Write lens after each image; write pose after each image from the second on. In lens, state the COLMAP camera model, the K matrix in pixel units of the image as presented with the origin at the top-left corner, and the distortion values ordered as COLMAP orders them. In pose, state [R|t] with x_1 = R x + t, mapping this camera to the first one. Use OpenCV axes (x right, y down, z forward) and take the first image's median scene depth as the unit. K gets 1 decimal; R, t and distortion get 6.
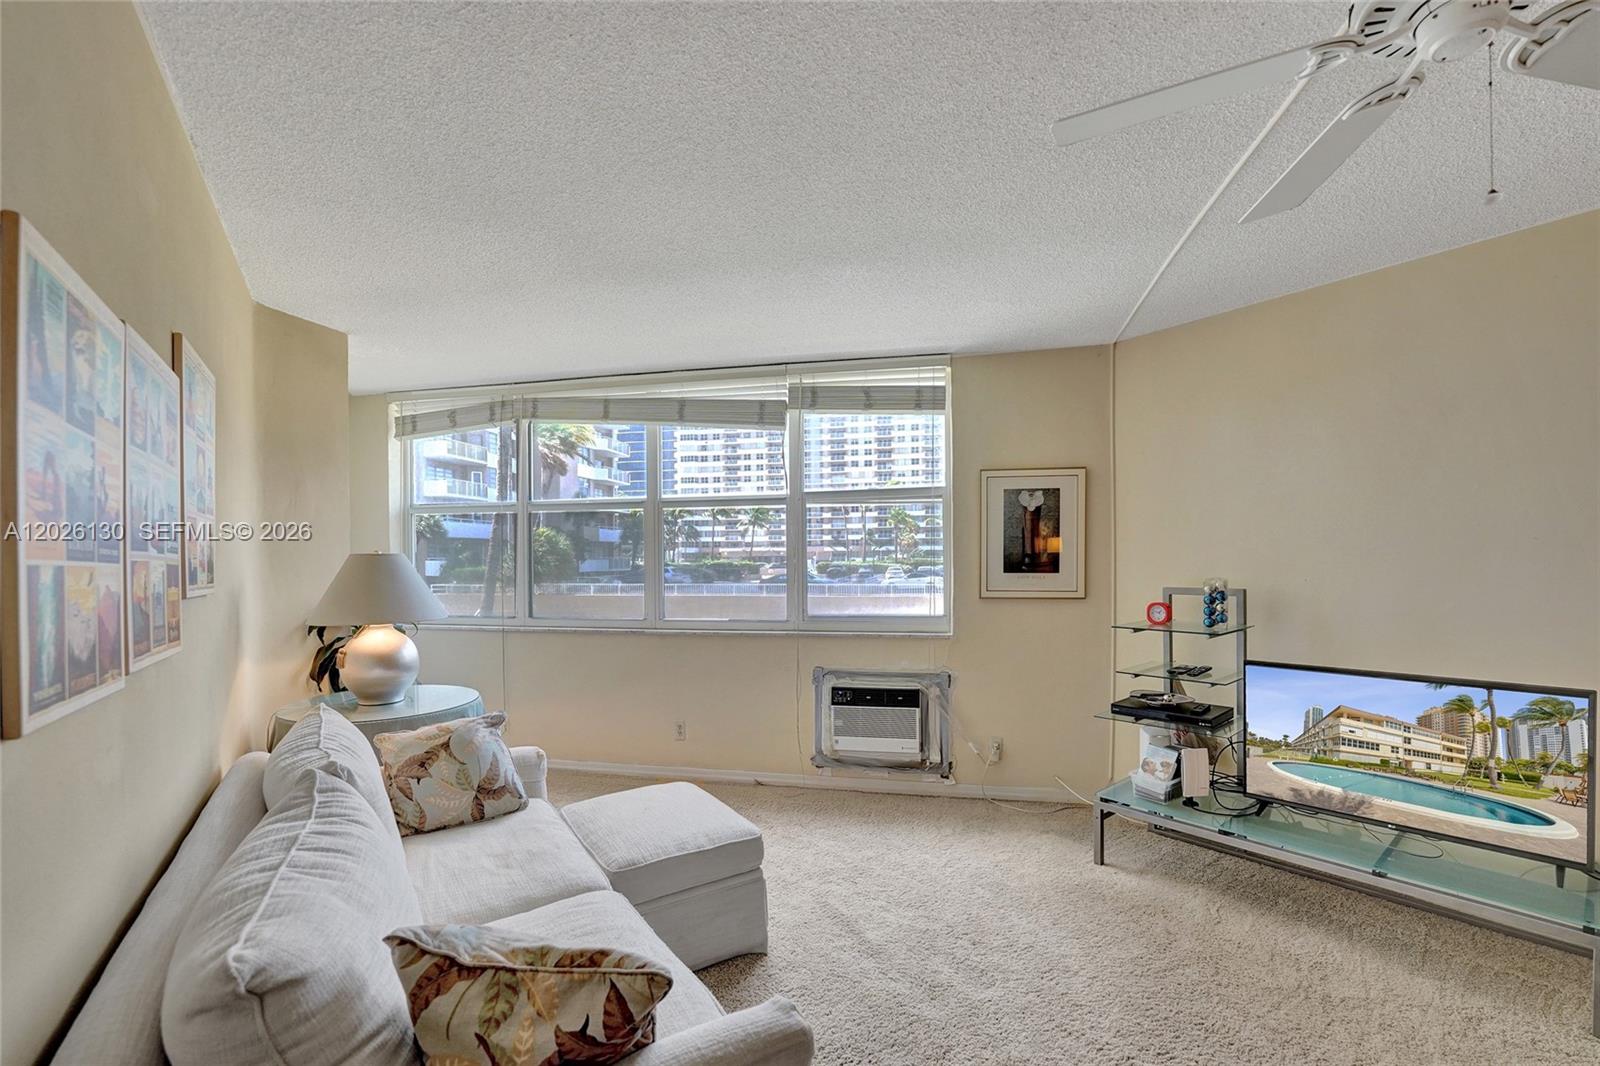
lens RADIAL K [[684.0, 0, 800.6], [0, 684.0, 568.1], [0, 0, 1]] dist [-0.016821, 0.000208]
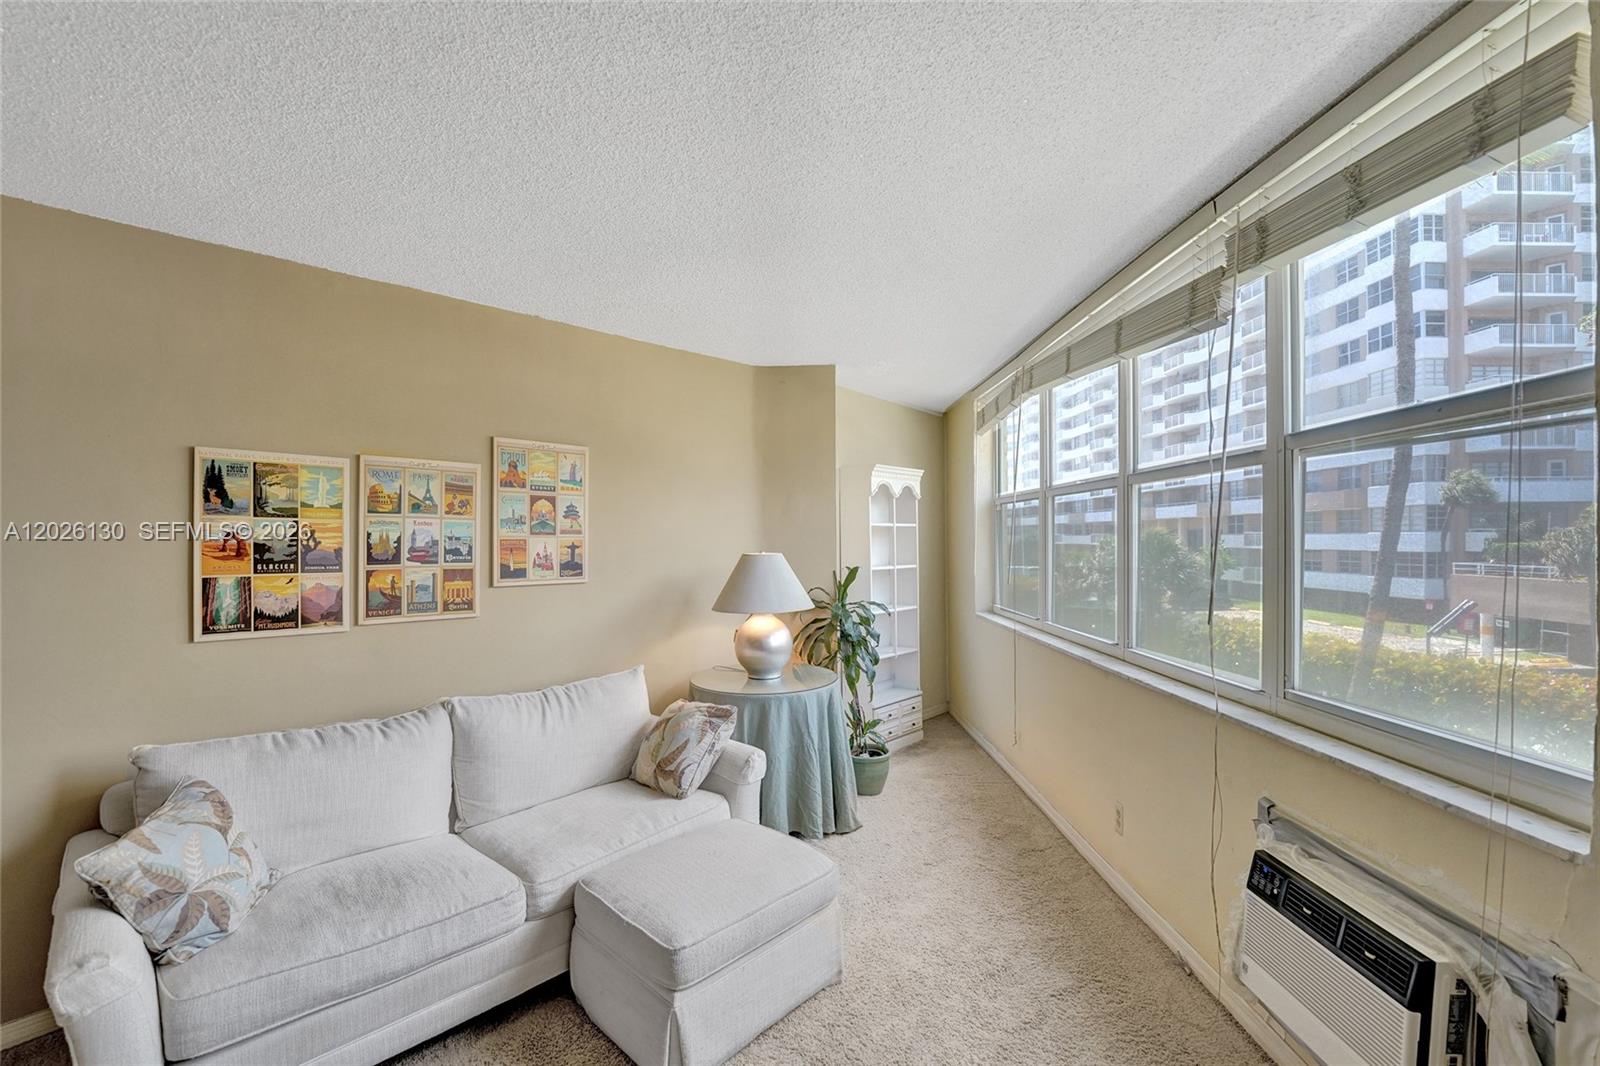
lens RADIAL K [[672.9, 0, 796.8], [0, 672.9, 545.4], [0, 0, 1]] dist [-0.031079, 0.003996]
pose [[0.220316, 0.016459, -0.975290, 0.431047], [-0.005404, 0.999863, 0.015653, -0.042236], [0.975414, 0.001822, 0.220375, 0.617632]]
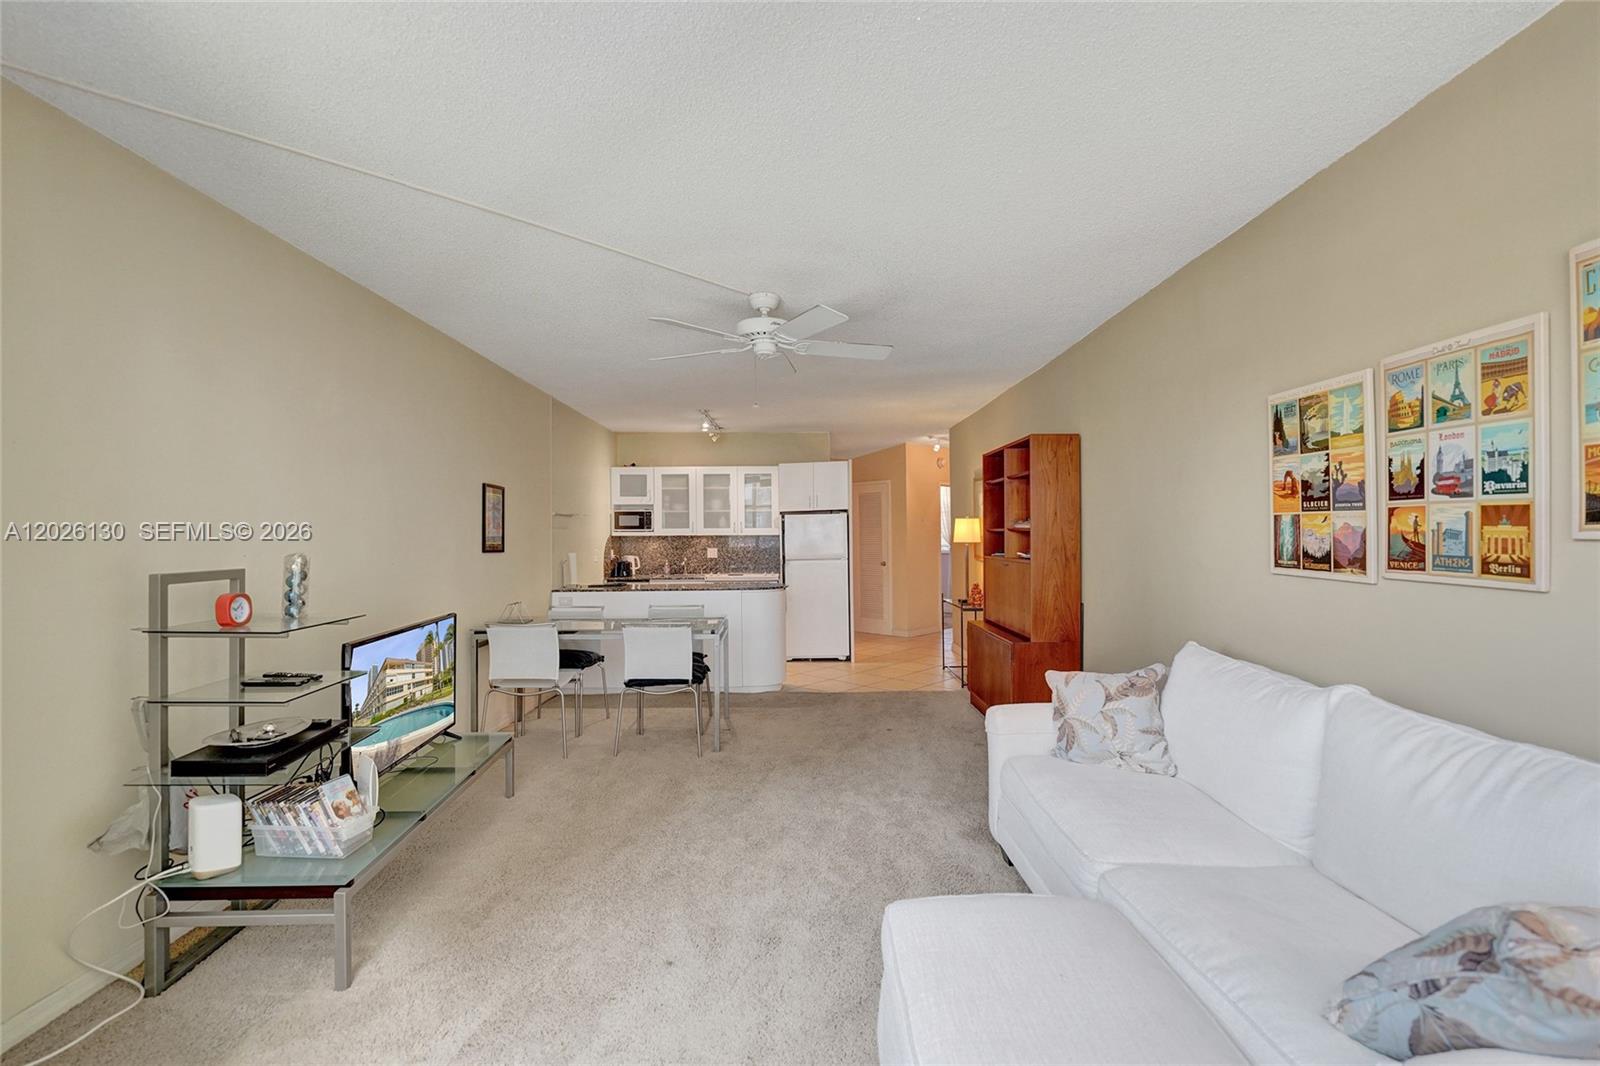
lens RADIAL K [[678.7, 0, 795.6], [0, 678.7, 529.8], [0, 0, 1]] dist [-0.024285, -0.000016]
pose [[-0.833886, 0.023541, 0.551435, -0.233290], [0.025546, 0.999665, -0.004045, 0.004316], [-0.551346, 0.010714, -0.834208, 1.033962]]
